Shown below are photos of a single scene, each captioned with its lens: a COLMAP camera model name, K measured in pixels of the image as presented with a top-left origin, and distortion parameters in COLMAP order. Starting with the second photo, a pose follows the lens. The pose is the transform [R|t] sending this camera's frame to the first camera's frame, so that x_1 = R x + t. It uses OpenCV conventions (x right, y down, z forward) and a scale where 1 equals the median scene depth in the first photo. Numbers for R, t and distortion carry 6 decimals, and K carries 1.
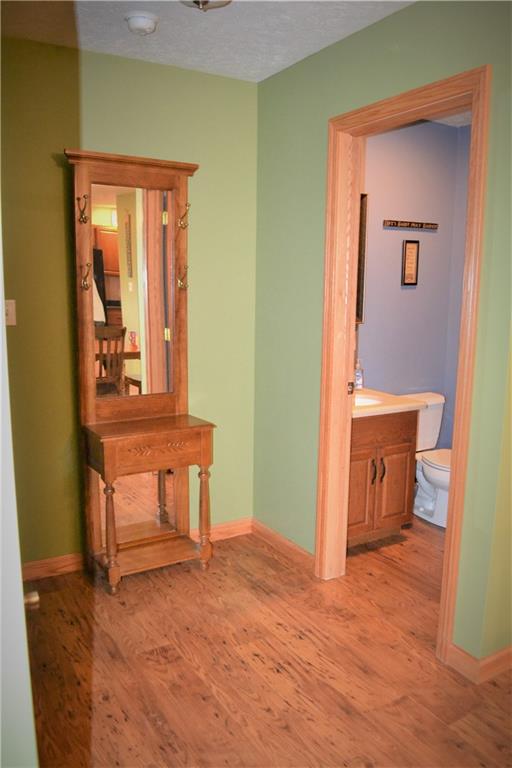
lens RADIAL K [[614.4, 0, 256.4], [0, 614.4, 386.0], [0, 0, 1]] dist [-0.079423, 0.009371]
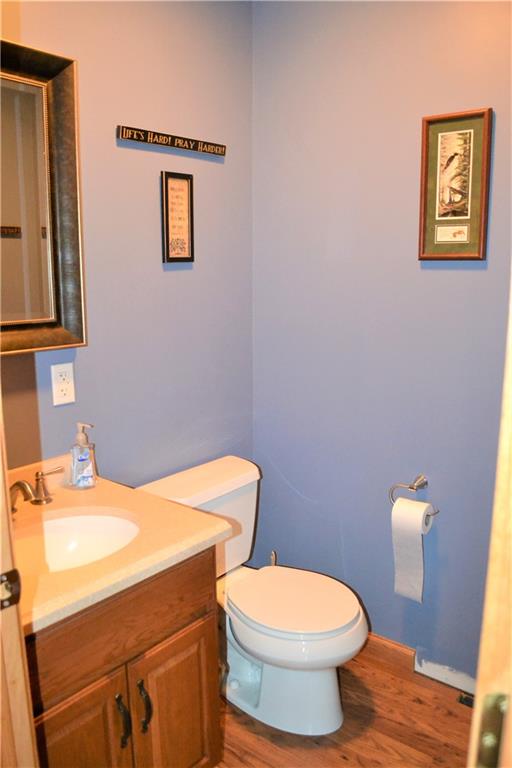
lens RADIAL K [[614.4, 0, 257.6], [0, 614.4, 383.2], [0, 0, 1]] dist [-0.079423, 0.009371]
pose [[0.936973, -0.075963, 0.341044, 0.132218], [0.070337, 0.997106, 0.028853, -0.075068], [-0.342248, -0.003047, 0.939605, 0.502848]]
